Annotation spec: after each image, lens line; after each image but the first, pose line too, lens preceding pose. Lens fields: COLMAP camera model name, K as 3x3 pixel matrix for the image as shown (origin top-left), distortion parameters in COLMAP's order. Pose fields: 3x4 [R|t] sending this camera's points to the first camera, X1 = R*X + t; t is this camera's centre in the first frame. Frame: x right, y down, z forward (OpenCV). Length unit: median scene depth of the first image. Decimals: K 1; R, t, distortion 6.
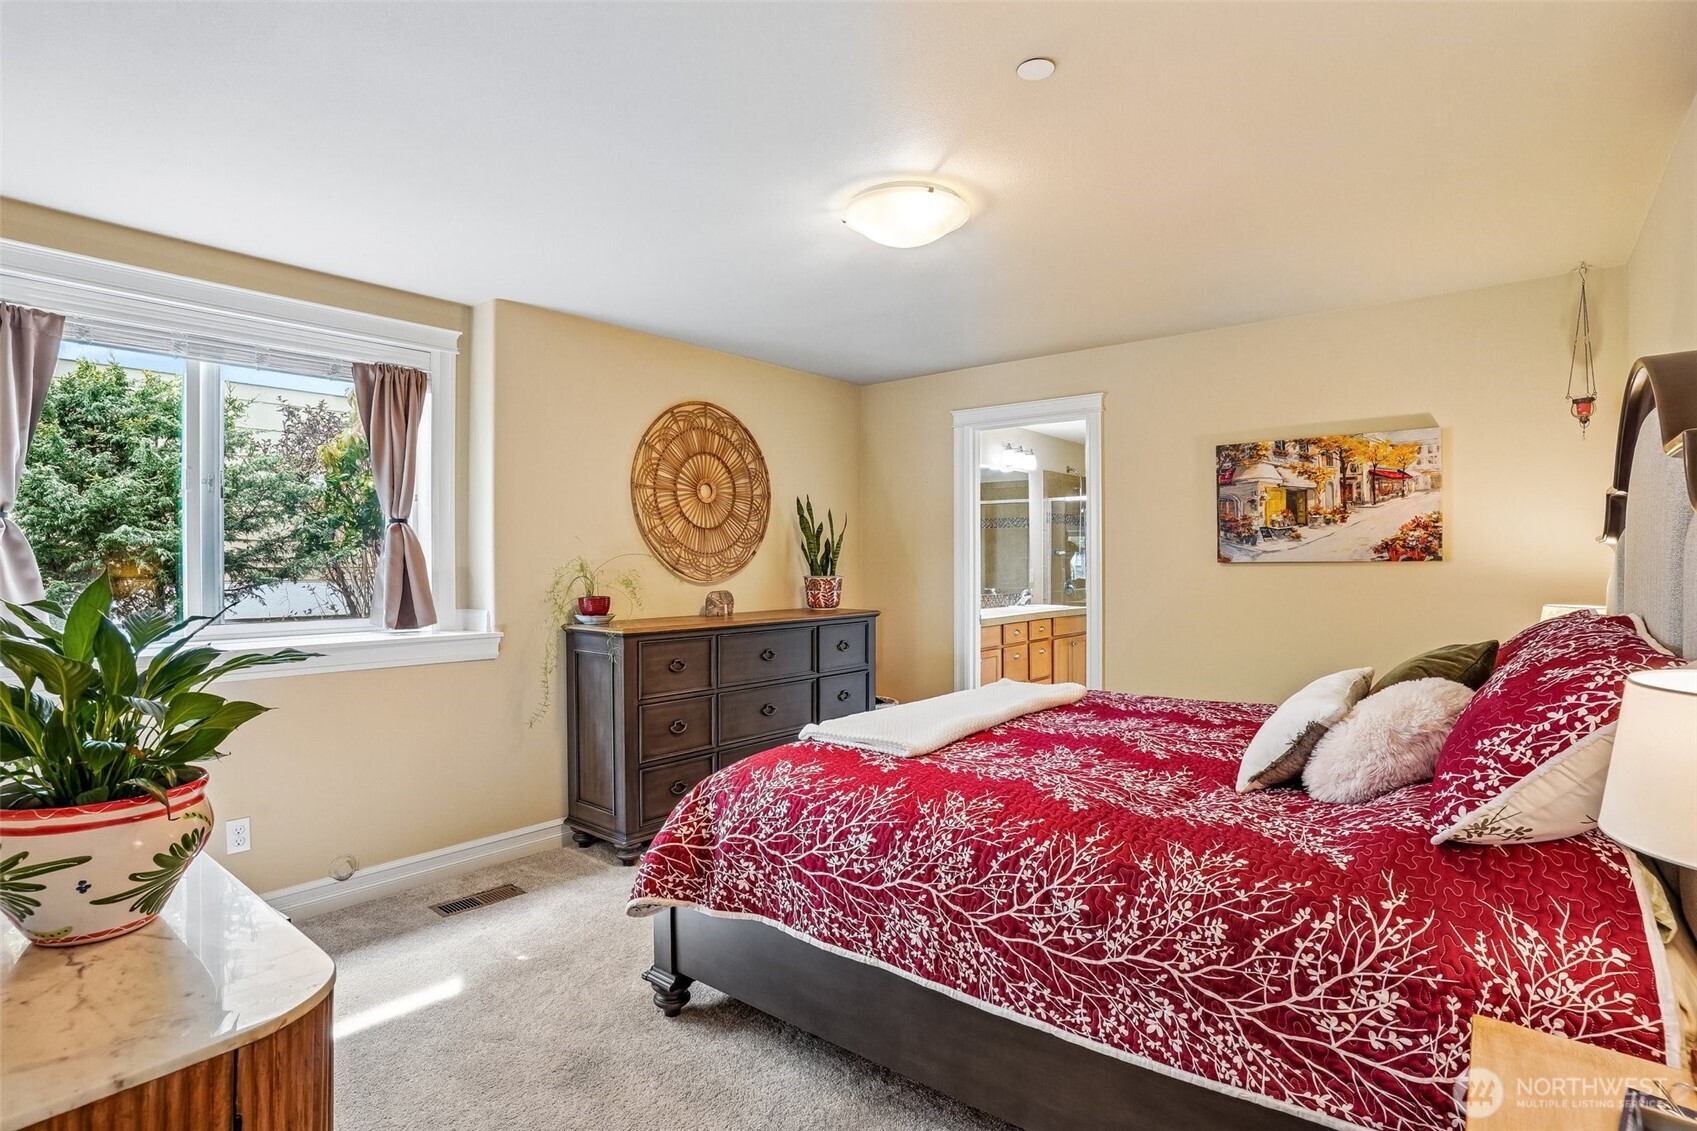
lens RADIAL K [[841.9, 0, 853.3], [0, 841.9, 561.6], [0, 0, 1]] dist [-0.070802, 0.030518]
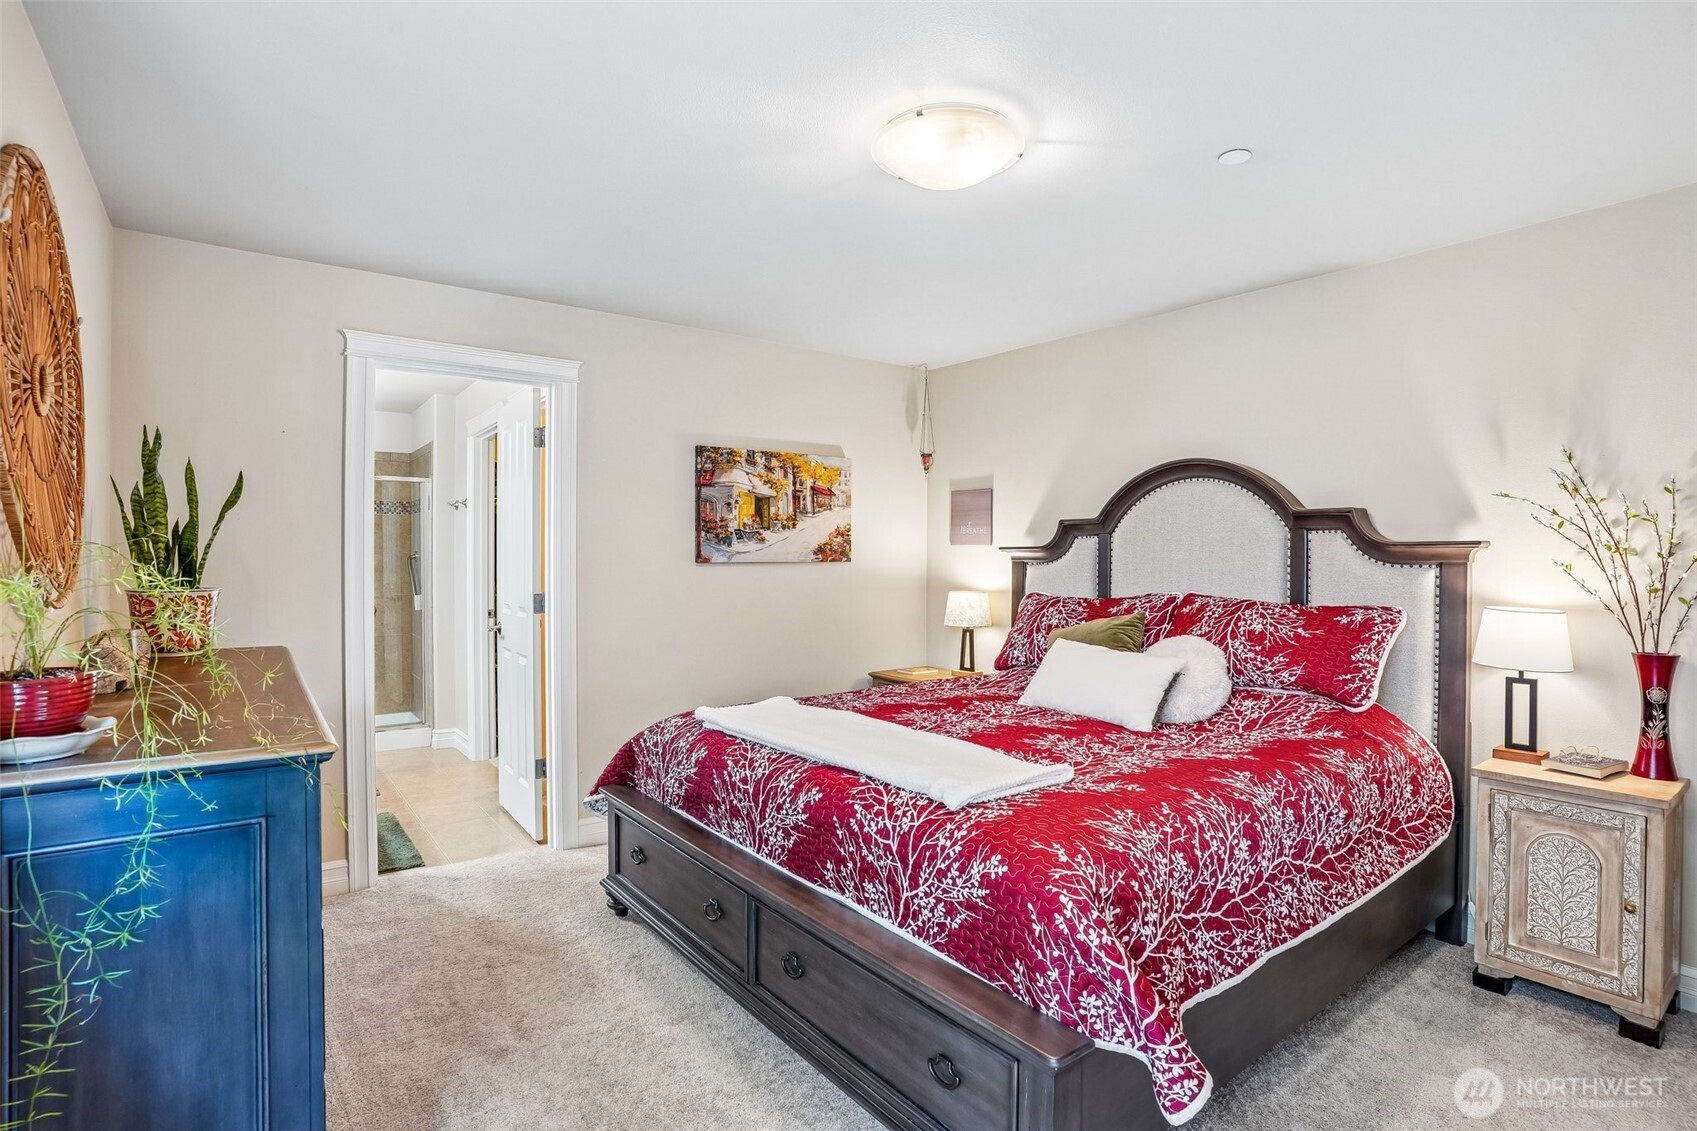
lens RADIAL K [[841.9, 0, 848.8], [0, 841.9, 561.7], [0, 0, 1]] dist [-0.070802, 0.030518]
pose [[0.242965, 0.000080, 0.970035, -0.529890], [-0.001779, 0.999998, 0.000363, -0.000833], [-0.970033, -0.001814, 0.242965, 0.620048]]
